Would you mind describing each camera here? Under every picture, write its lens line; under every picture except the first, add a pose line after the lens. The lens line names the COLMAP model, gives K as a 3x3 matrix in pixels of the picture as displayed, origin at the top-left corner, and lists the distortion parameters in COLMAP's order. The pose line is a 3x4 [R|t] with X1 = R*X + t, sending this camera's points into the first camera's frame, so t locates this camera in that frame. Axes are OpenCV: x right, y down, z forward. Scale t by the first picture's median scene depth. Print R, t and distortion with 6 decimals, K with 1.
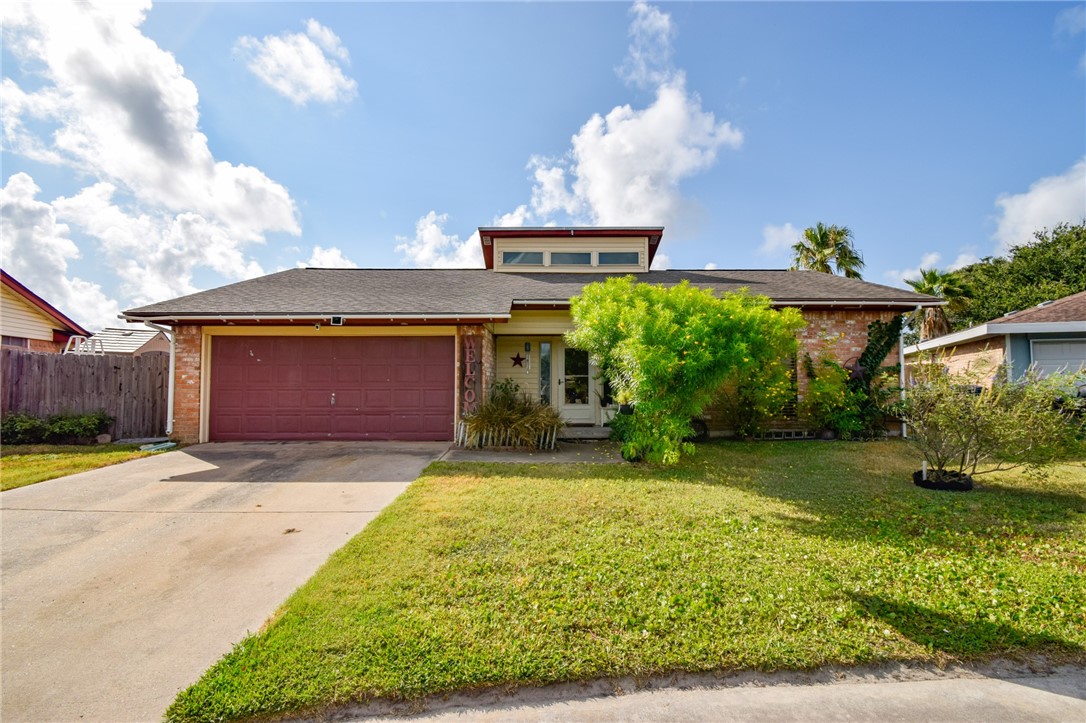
lens RADIAL K [[480.9, 0, 537.7], [0, 480.9, 362.5], [0, 0, 1]] dist [0.021663, -0.027171]
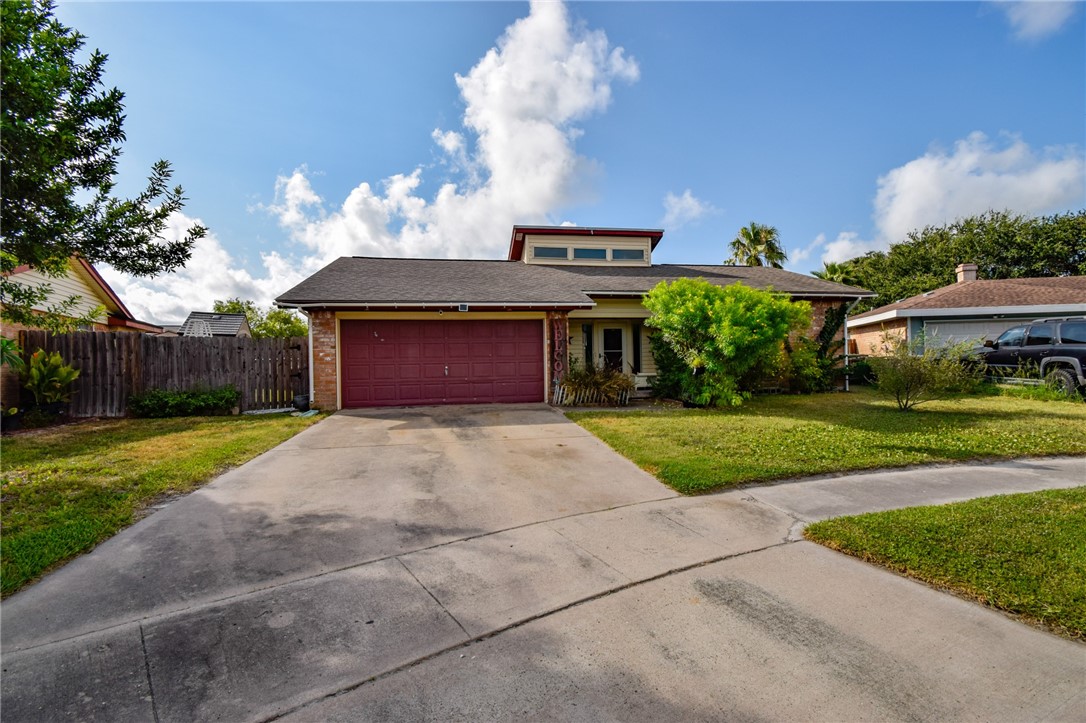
lens RADIAL K [[480.9, 0, 537.7], [0, 480.9, 362.5], [0, 0, 1]] dist [0.021663, -0.027171]
pose [[0.984593, -0.017773, 0.173958, -0.384029], [0.011030, 0.999153, 0.039653, 0.007391], [-0.174516, -0.037123, 0.983954, -0.234168]]
